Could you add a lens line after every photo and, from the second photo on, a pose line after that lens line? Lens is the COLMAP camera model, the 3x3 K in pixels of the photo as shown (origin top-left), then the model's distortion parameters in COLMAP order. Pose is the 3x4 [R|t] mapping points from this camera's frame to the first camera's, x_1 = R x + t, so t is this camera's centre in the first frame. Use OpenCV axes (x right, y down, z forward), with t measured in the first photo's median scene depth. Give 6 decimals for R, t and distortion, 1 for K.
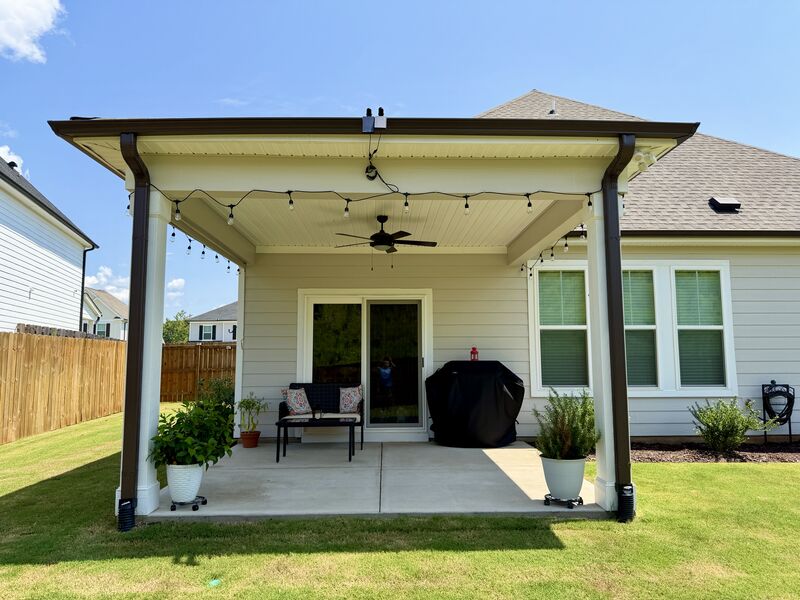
lens RADIAL K [[561.0, 0, 400.0], [0, 561.0, 300.0], [0, 0, 1]] dist [0.102734, -0.153704]
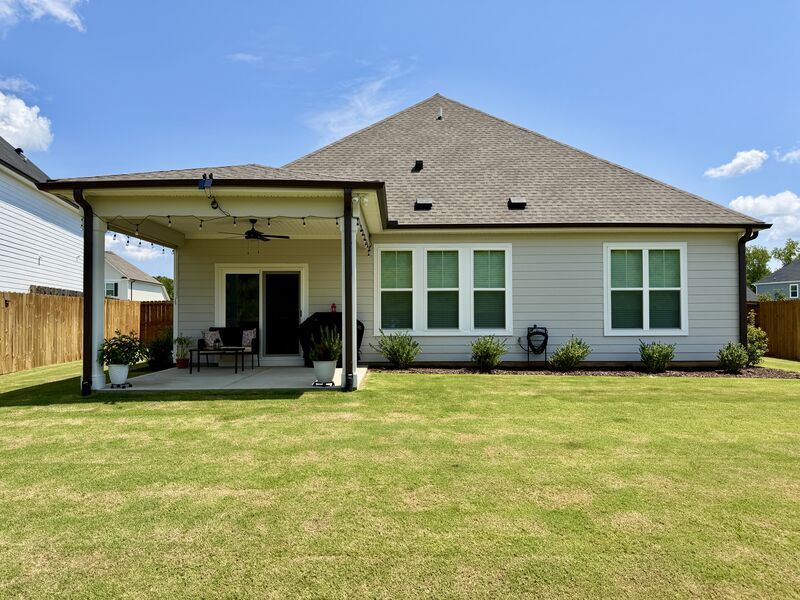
lens RADIAL K [[554.5, 0, 402.8], [0, 554.5, 308.7], [0, 0, 1]] dist [0.095637, -0.154117]
pose [[0.999951, -0.001429, -0.009824, 0.322449], [0.002298, 0.996029, 0.089005, -0.031730], [0.009658, -0.089023, 0.995983, -0.455406]]
